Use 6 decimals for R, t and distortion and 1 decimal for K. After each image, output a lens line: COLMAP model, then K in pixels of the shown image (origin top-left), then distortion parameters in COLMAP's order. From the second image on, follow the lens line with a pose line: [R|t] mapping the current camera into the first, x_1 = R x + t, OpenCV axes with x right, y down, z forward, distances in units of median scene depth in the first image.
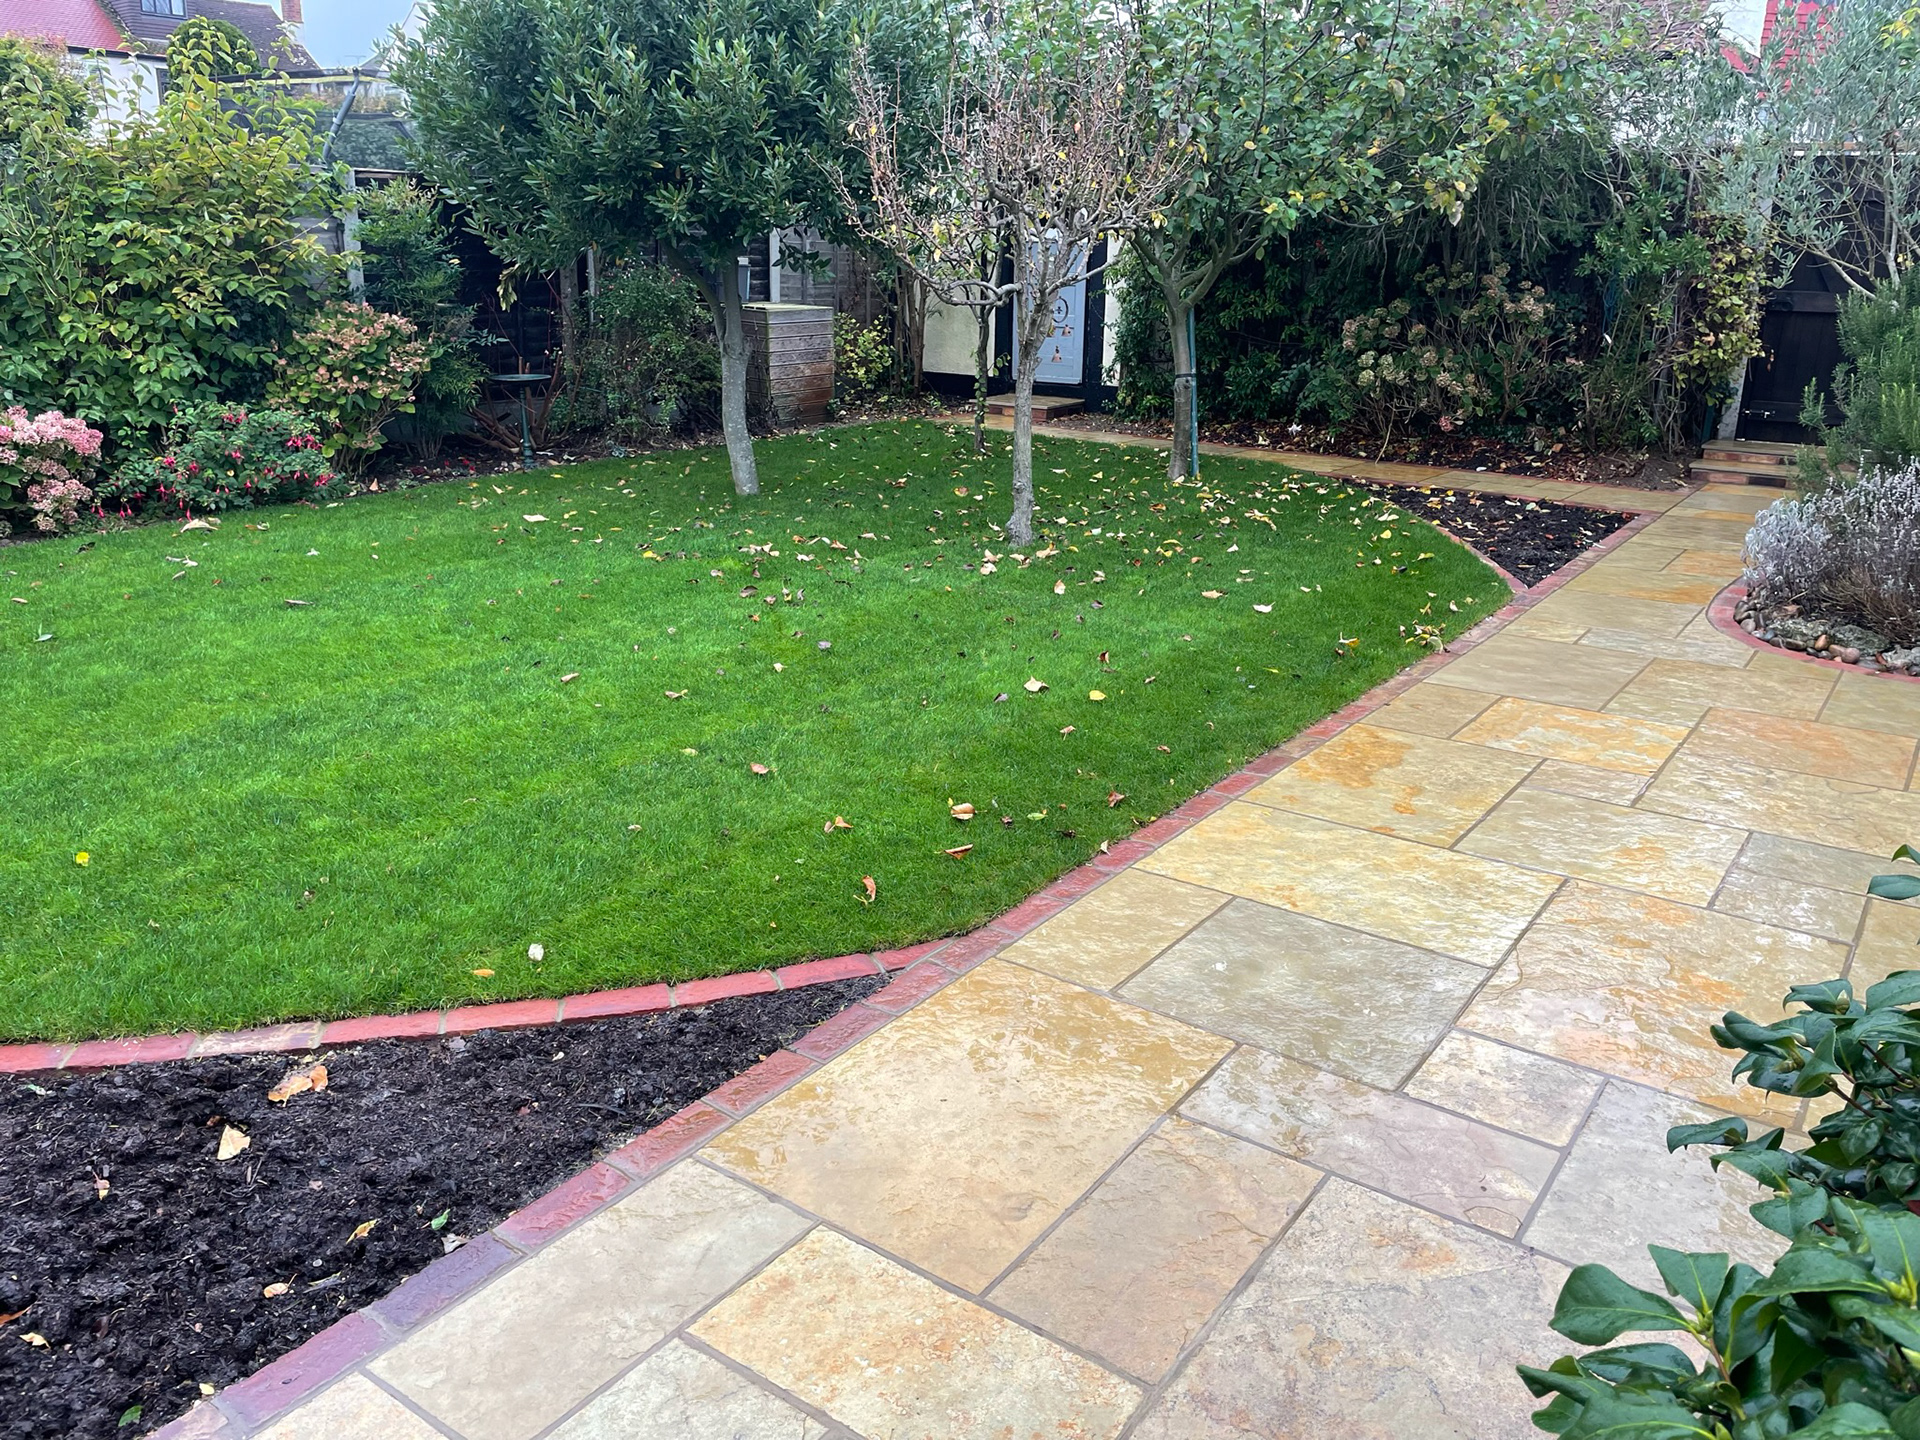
lens RADIAL K [[1437.5, 0, 974.9], [0, 1437.5, 706.9], [0, 0, 1]] dist [0.090785, -0.115696]
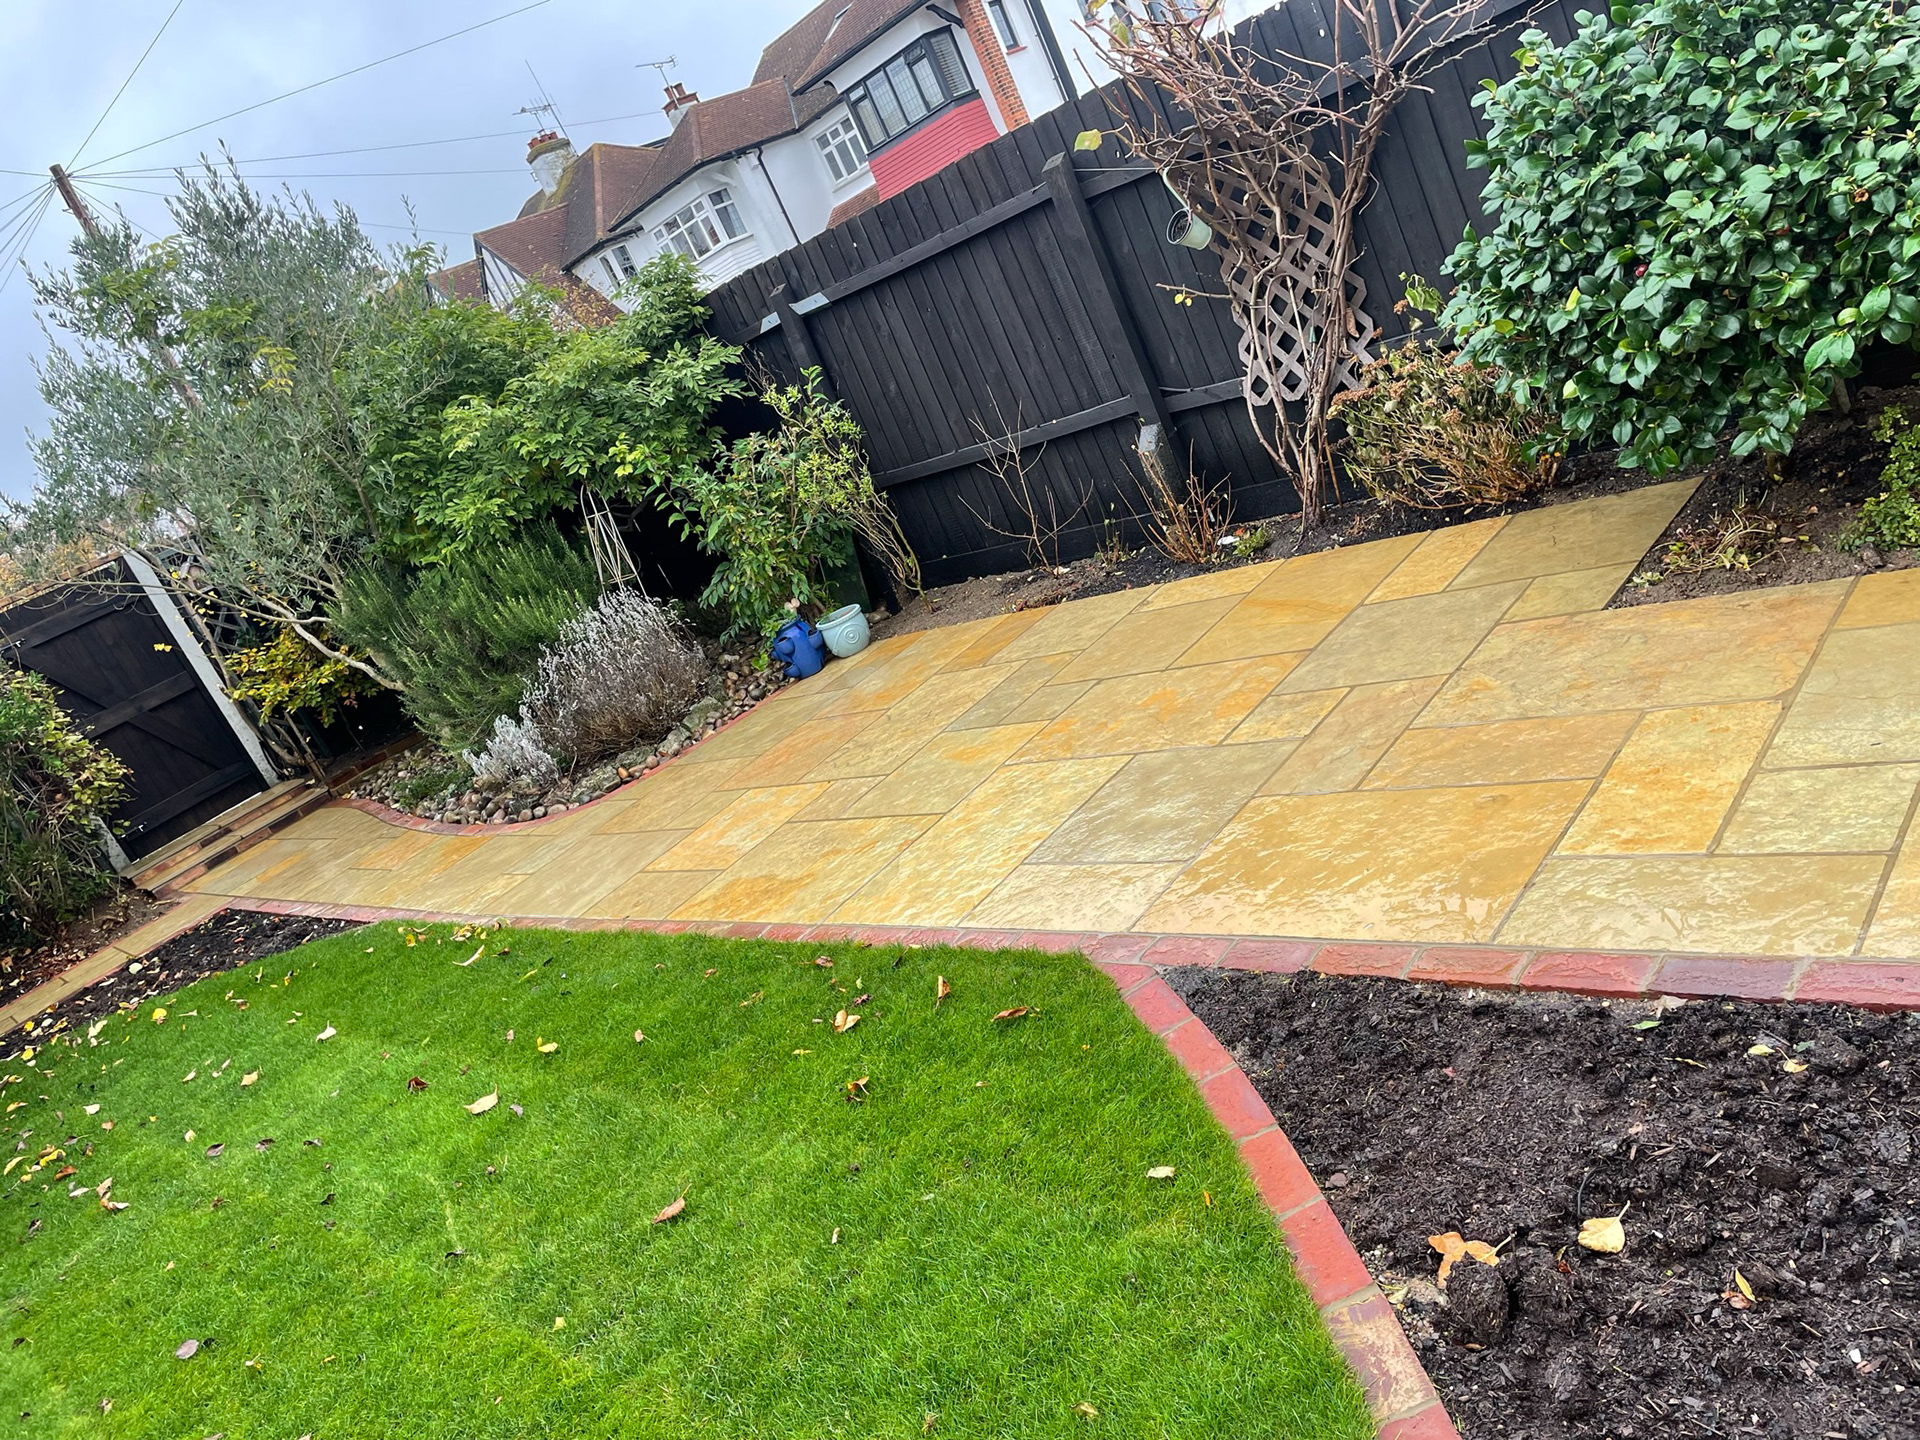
lens RADIAL K [[1437.5, 0, 976.0], [0, 1437.5, 703.2], [0, 0, 1]] dist [0.090785, -0.115696]
pose [[0.100435, -0.351465, 0.930798, -0.330428], [0.668109, 0.717051, 0.198665, -0.083231], [-0.737254, 0.601922, 0.306834, 0.231666]]
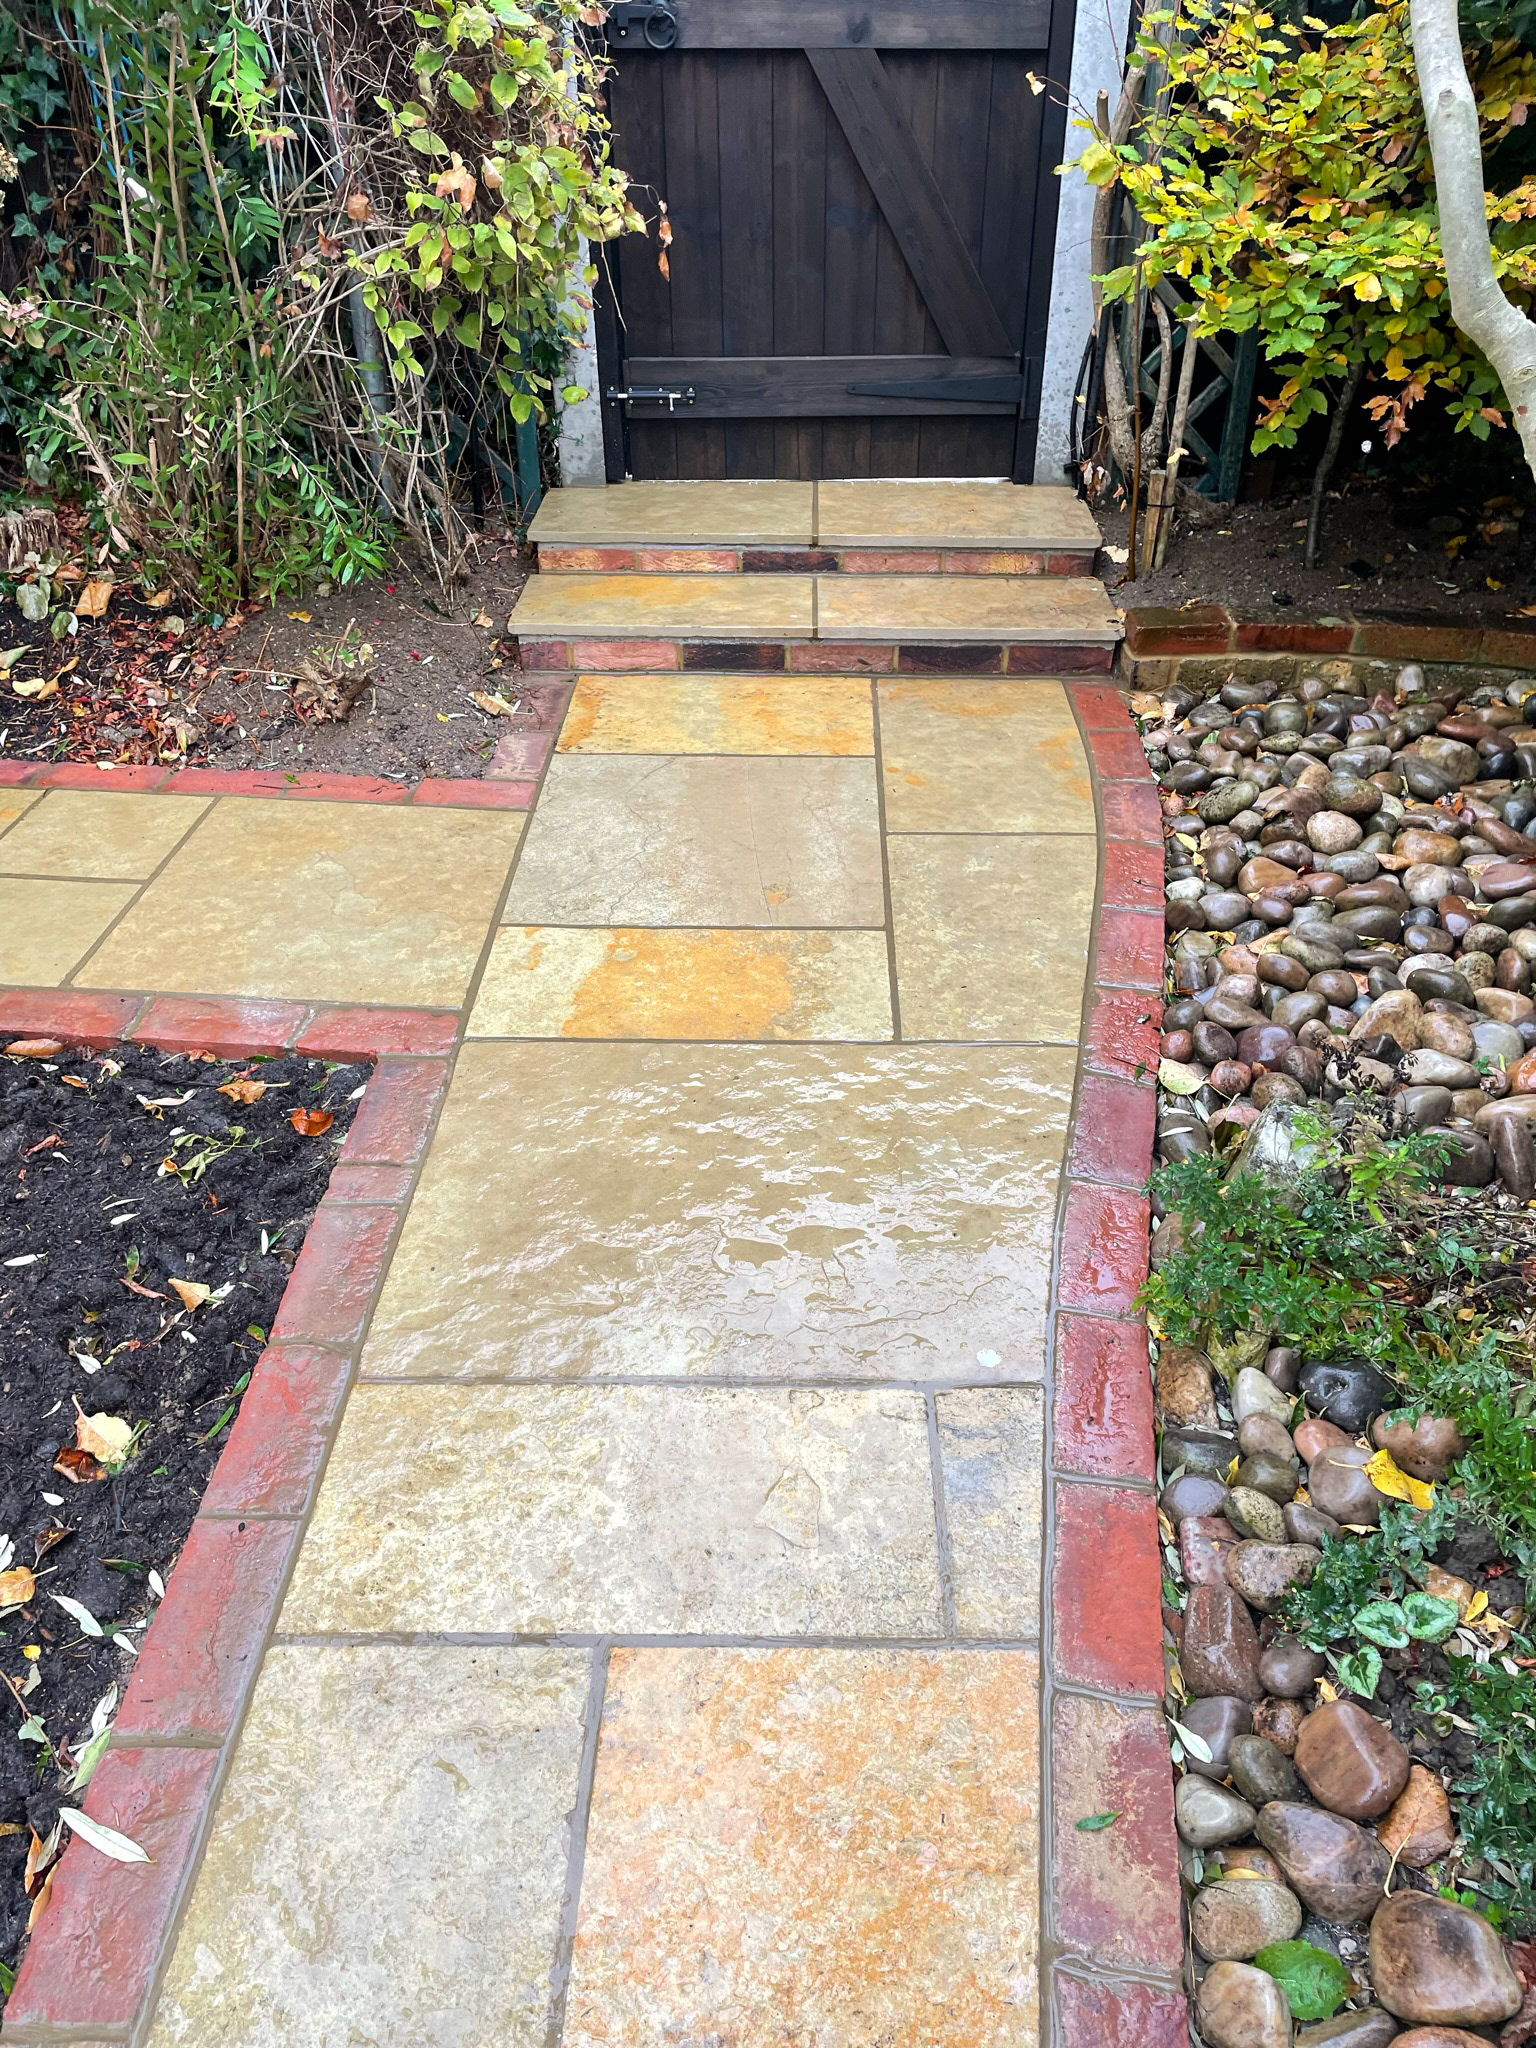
lens RADIAL K [[1533.3, 0, 776.6], [0, 1533.3, 1028.9], [0, 0, 1]] dist [0.090785, -0.115696]
pose [[0.821759, -0.332300, 0.462913, 0.370213], [0.185955, 0.924272, 0.333379, -0.193956], [-0.538640, -0.187876, 0.821322, 0.710982]]
